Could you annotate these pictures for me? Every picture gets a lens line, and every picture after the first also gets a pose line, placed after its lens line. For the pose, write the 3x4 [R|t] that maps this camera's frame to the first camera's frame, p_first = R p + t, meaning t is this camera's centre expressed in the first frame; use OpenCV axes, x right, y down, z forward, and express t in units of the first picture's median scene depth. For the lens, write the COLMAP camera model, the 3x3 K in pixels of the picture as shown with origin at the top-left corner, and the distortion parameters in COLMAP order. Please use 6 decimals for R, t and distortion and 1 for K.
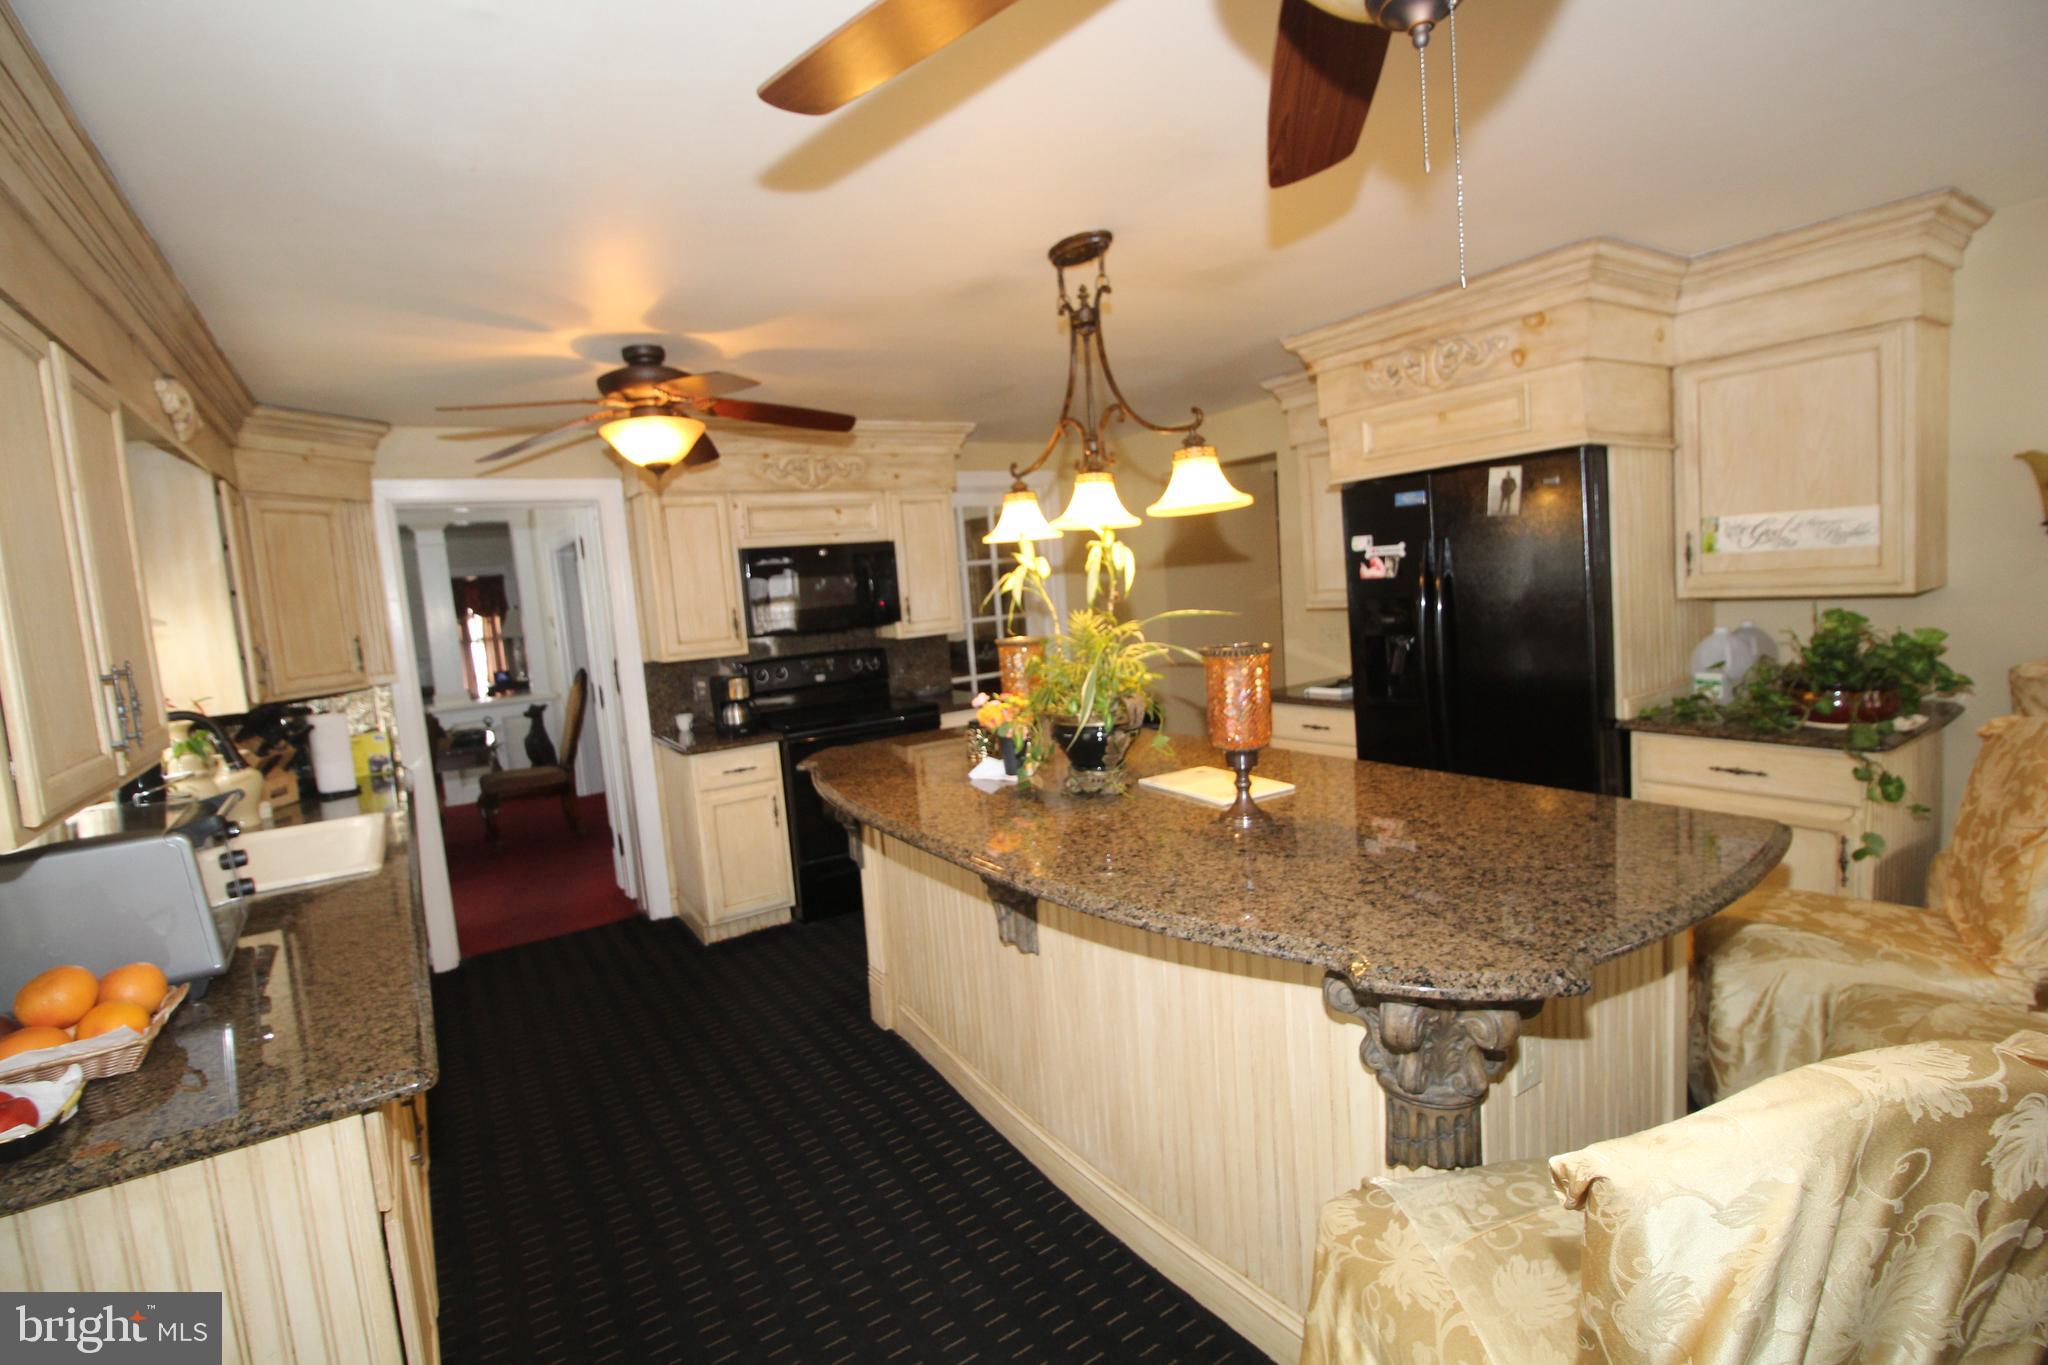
lens RADIAL K [[947.9, 0, 1028.3], [0, 947.9, 675.7], [0, 0, 1]] dist [-0.011227, -0.005899]
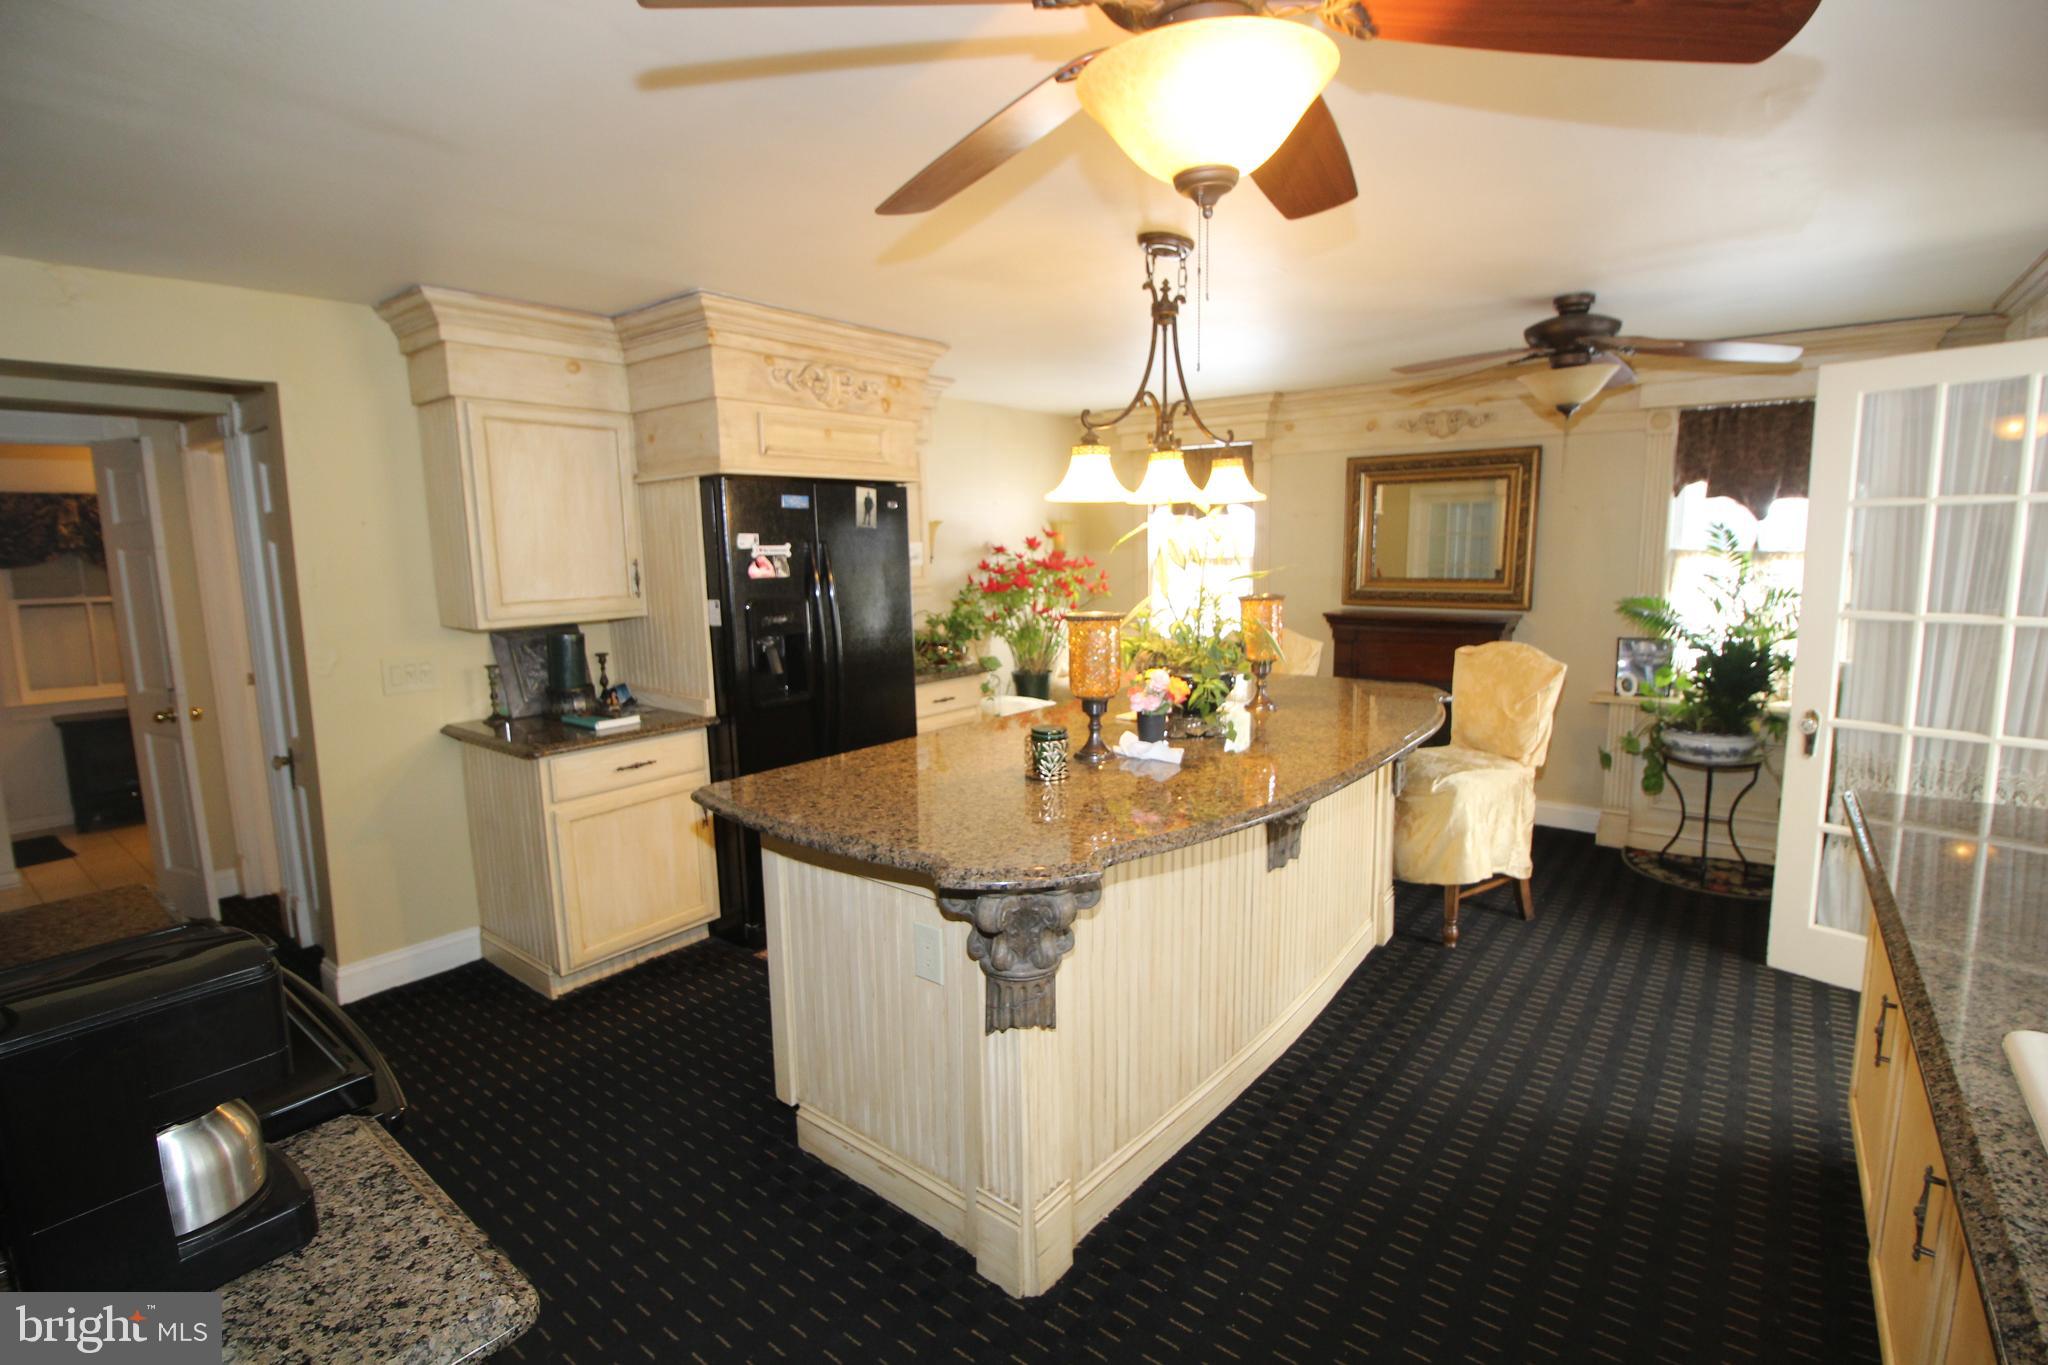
lens RADIAL K [[947.9, 0, 1034.3], [0, 947.9, 679.4], [0, 0, 1]] dist [-0.011227, -0.005899]
pose [[-0.307177, -0.049511, 0.950363, -0.733335], [0.140158, 0.985402, 0.096639, -0.062310], [-0.941275, 0.162886, -0.295754, 1.174108]]
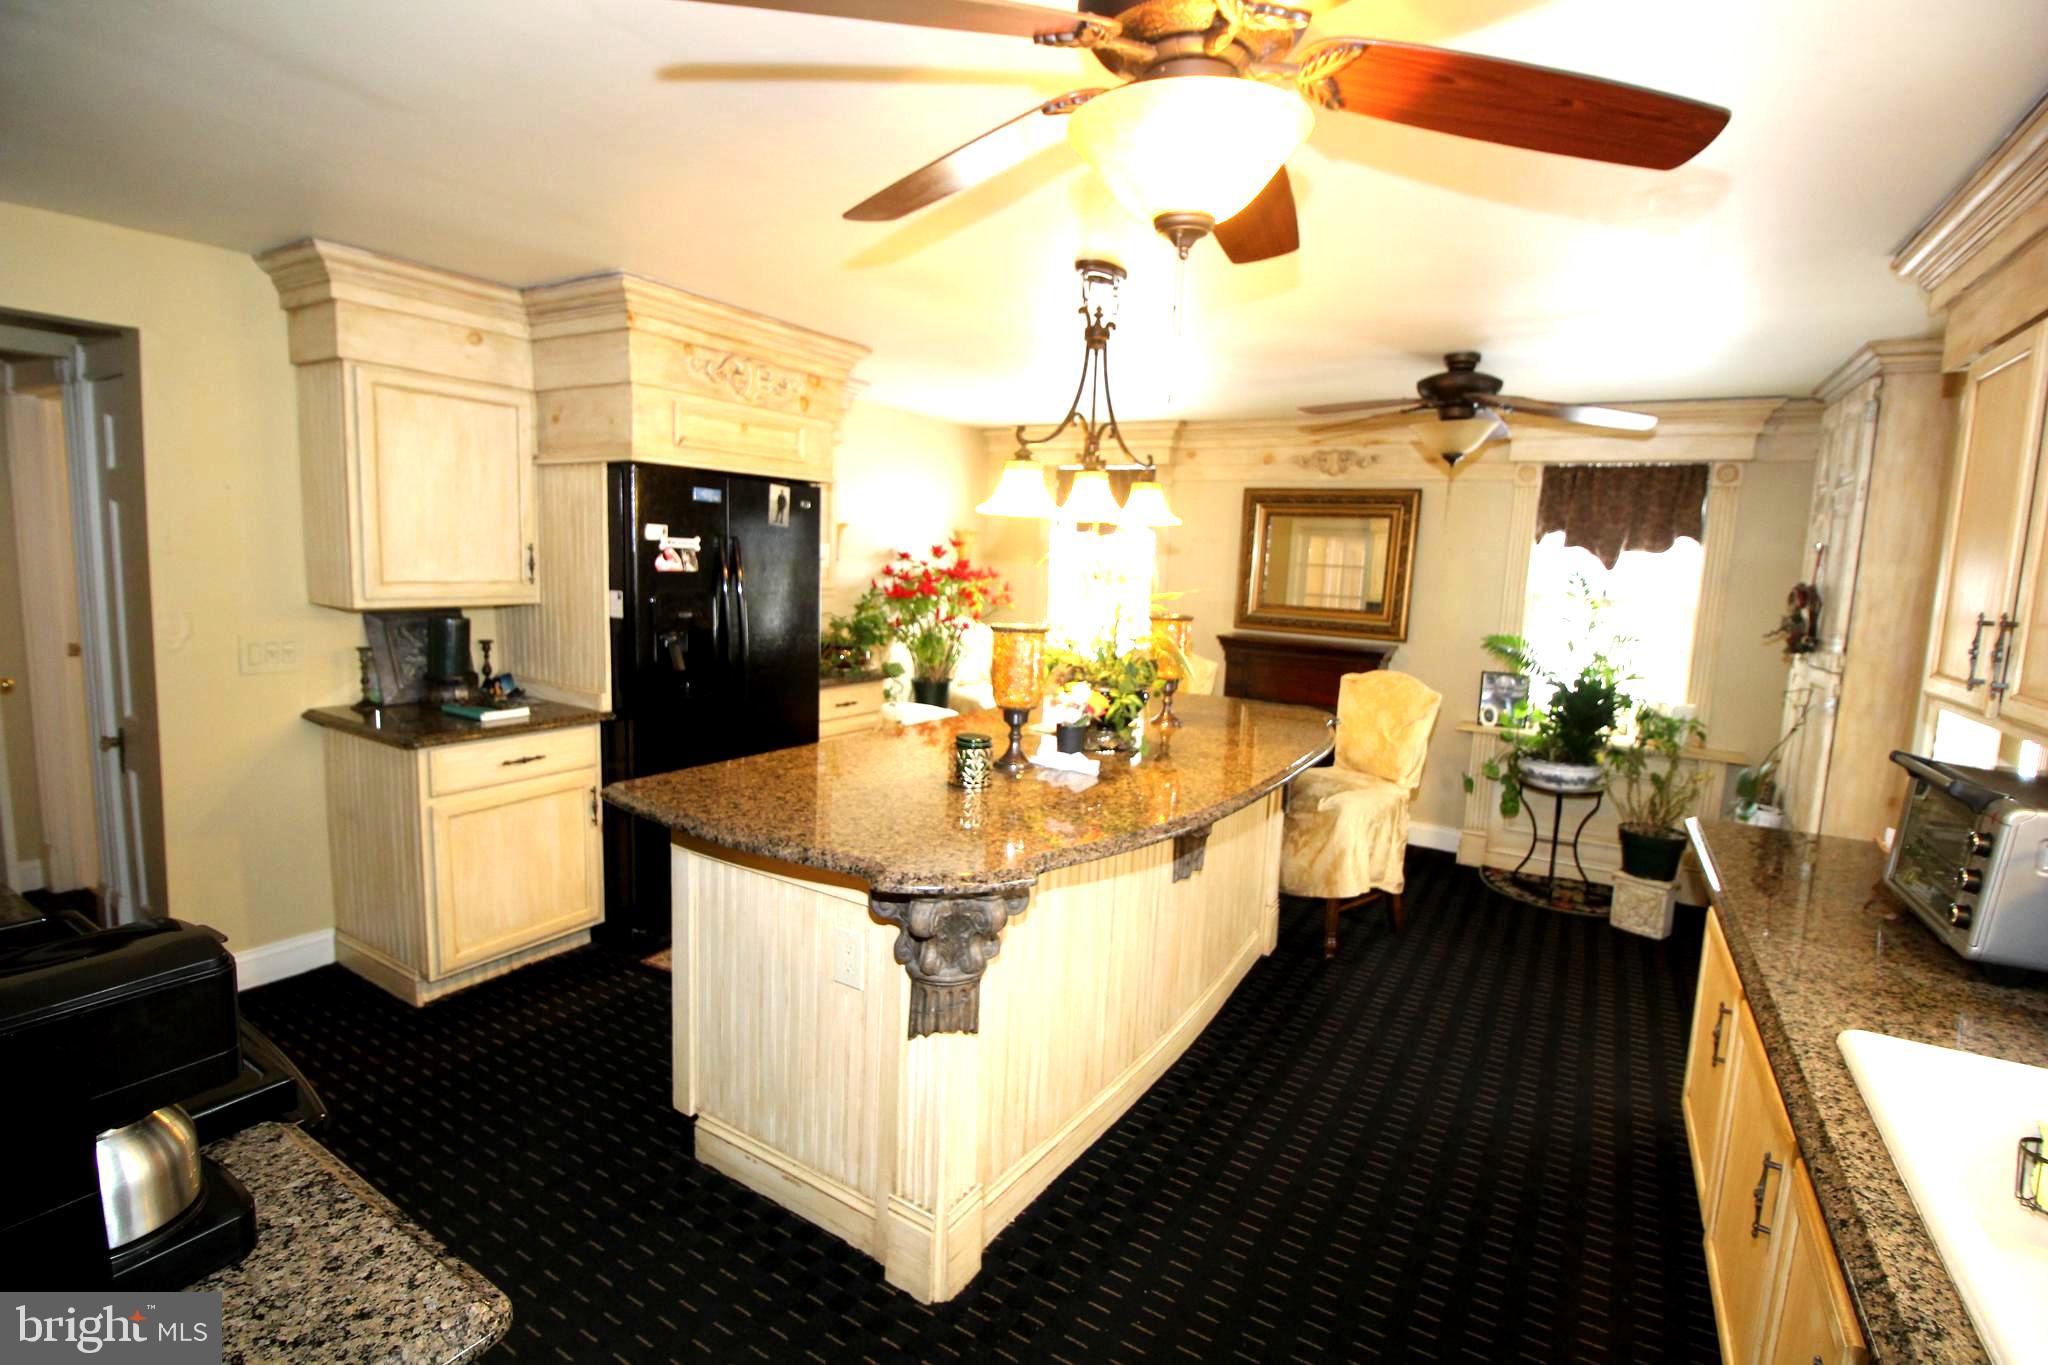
lens RADIAL K [[947.9, 0, 1036.5], [0, 947.9, 676.3], [0, 0, 1]] dist [-0.011227, -0.005899]
pose [[-0.423322, -0.052319, 0.904468, -0.731234], [0.085150, 0.991614, 0.097213, -0.067105], [-0.901969, 0.118168, -0.415317, 1.210422]]
